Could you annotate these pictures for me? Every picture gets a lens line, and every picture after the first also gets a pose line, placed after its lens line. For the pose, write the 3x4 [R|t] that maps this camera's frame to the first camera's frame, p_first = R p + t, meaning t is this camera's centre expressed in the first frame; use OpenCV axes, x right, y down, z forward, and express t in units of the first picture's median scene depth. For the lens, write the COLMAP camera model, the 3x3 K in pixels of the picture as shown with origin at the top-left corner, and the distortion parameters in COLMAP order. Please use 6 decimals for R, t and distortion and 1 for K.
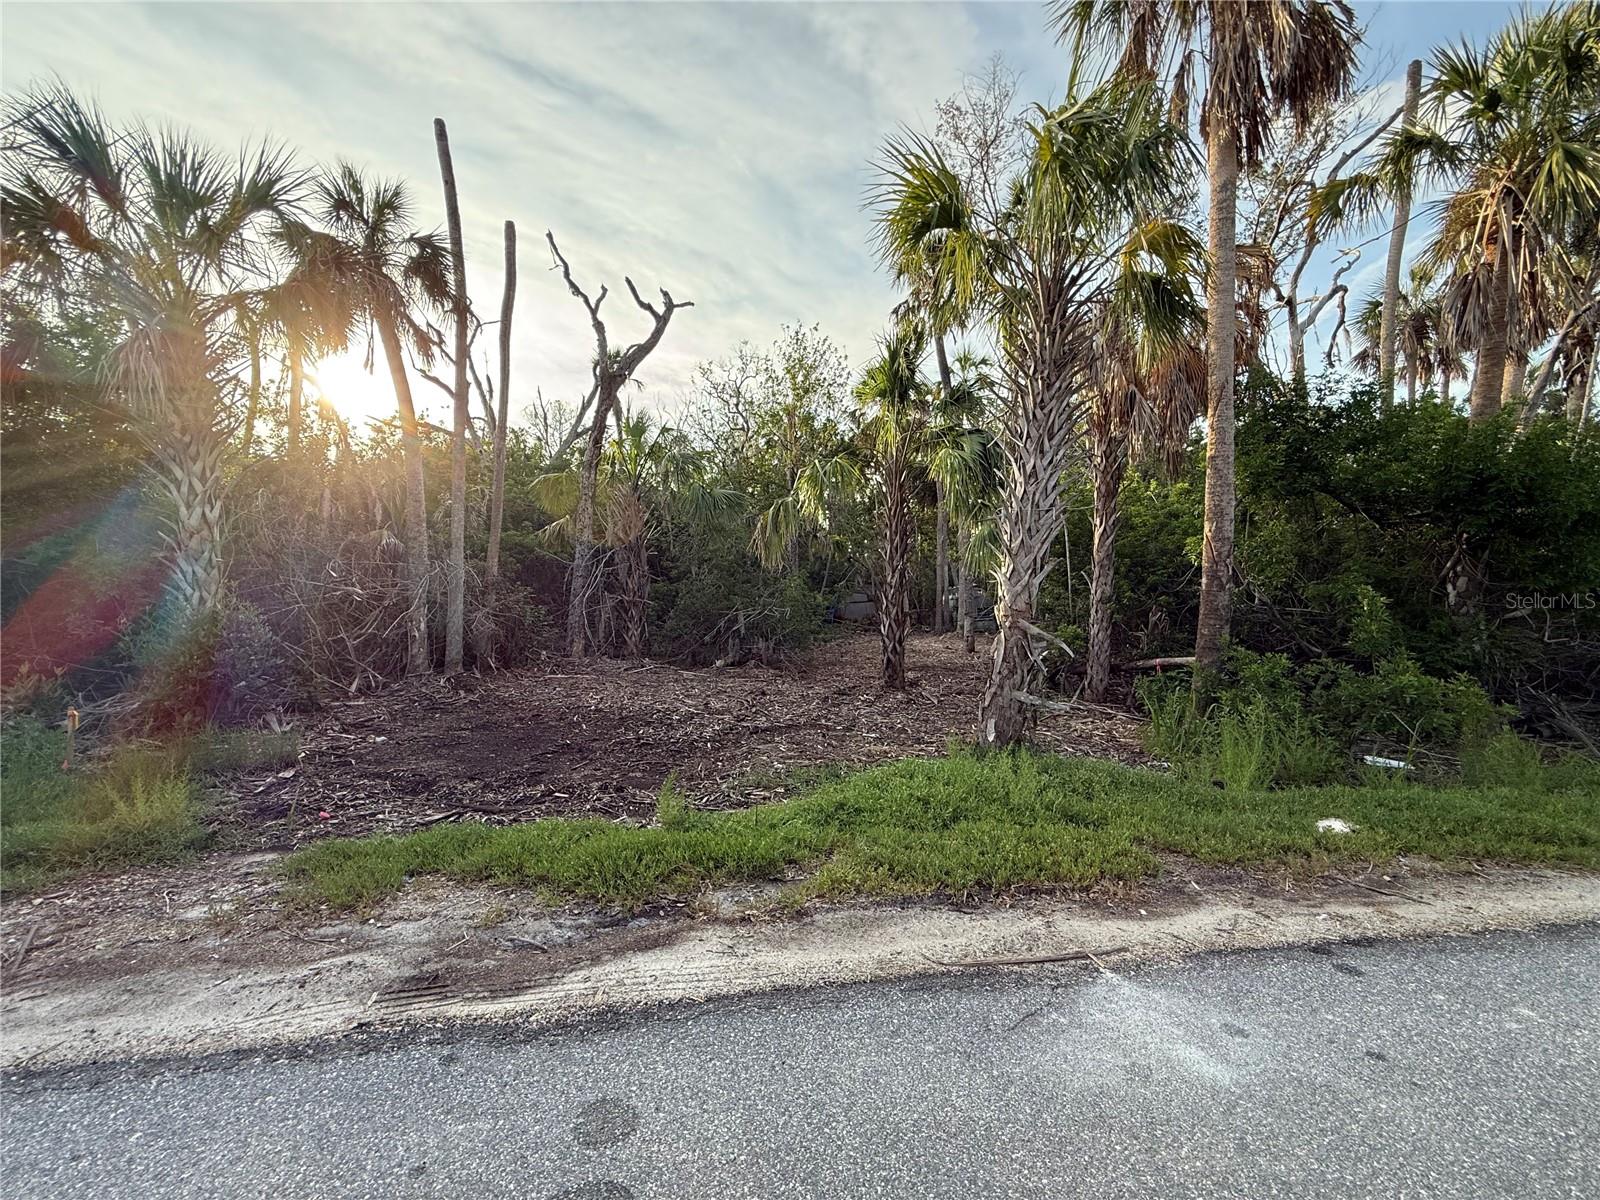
lens RADIAL K [[639.1, 0, 798.3], [0, 639.1, 596.2], [0, 0, 1]] dist [-0.002433, 0.000232]
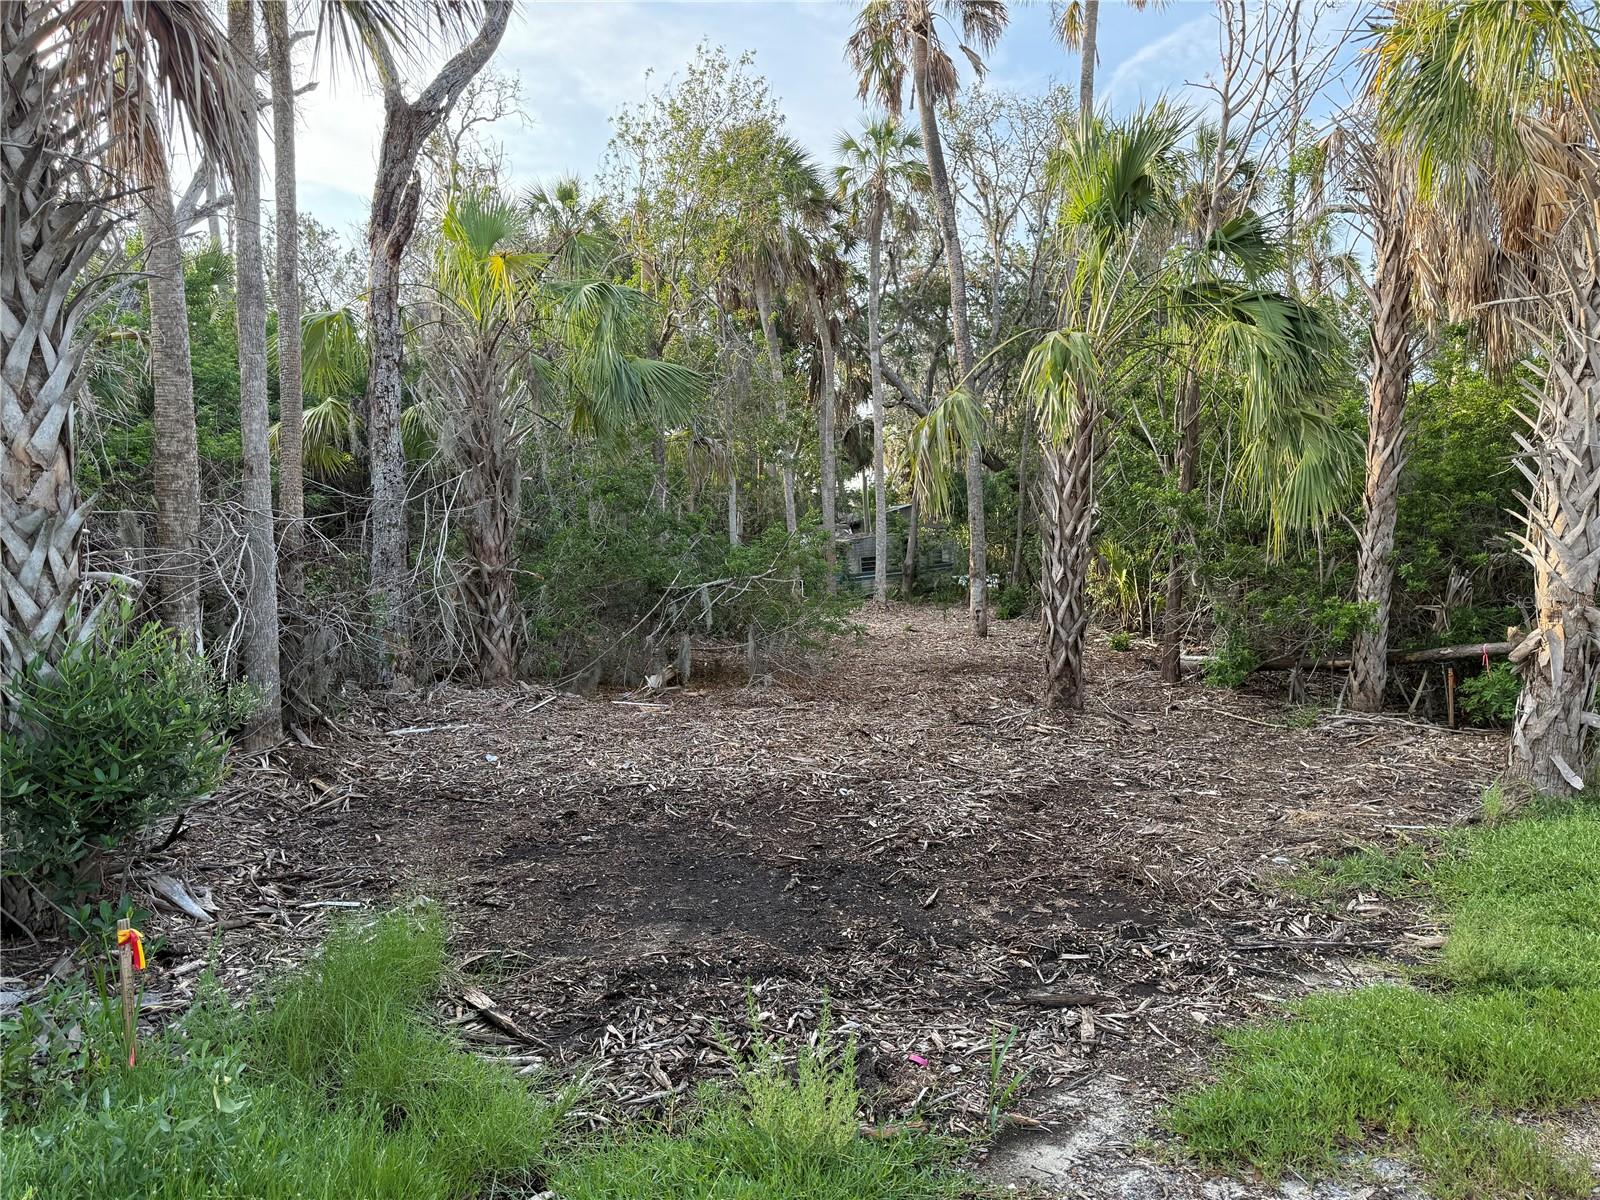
lens RADIAL K [[1123.7, 0, 800.0], [0, 1123.7, 600.0], [0, 0, 1]] dist [0.077291, -0.095933]
pose [[0.937306, -0.036894, 0.346548, -0.515035], [0.015677, 0.997838, 0.063830, -0.036978], [-0.348154, -0.054396, 0.935858, 0.095055]]
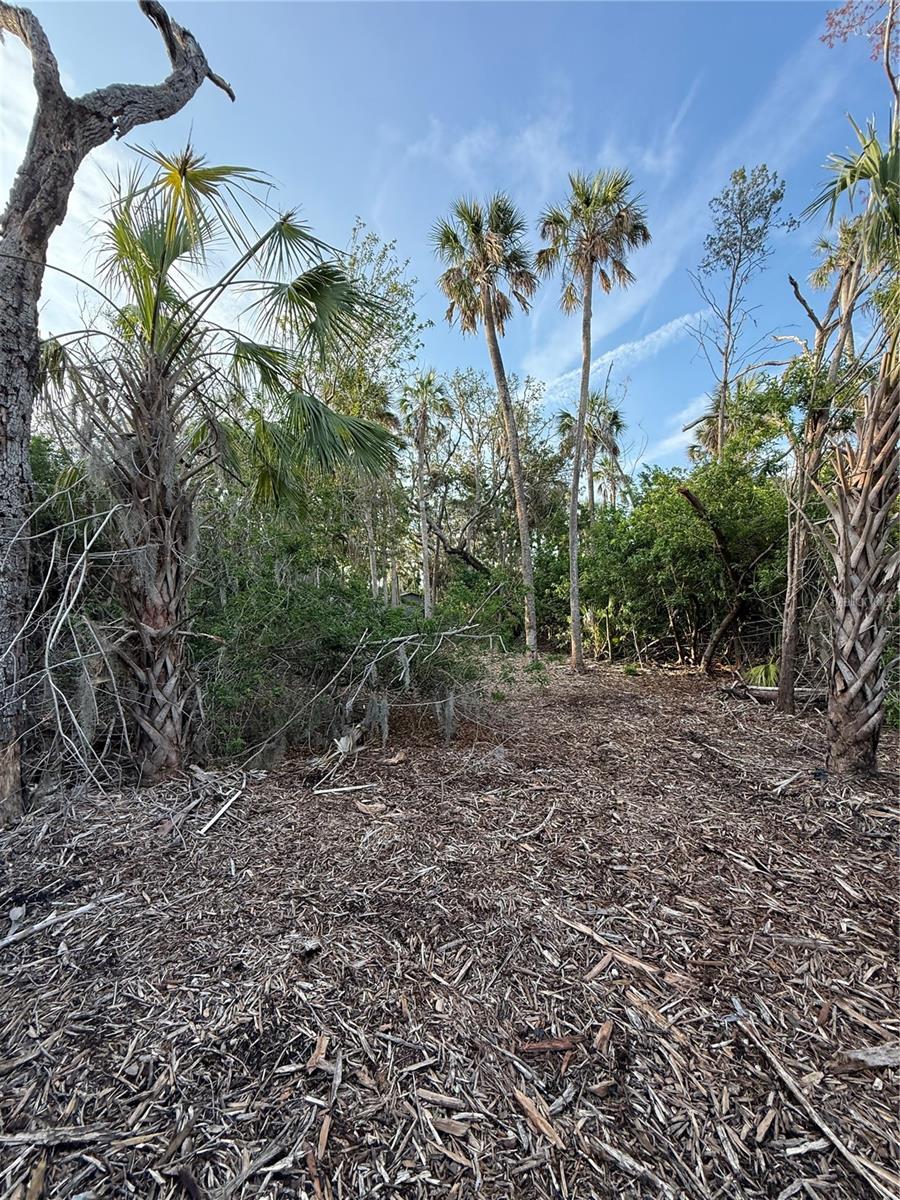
lens RADIAL K [[485.2, 0, 449.0], [0, 485.2, 592.6], [0, 0, 1]] dist [0.001658, 0.000252]
pose [[0.835272, -0.008504, 0.549771, -0.410740], [0.027698, 0.999262, -0.026625, -0.010886], [-0.549138, 0.037467, 0.834891, 0.964576]]
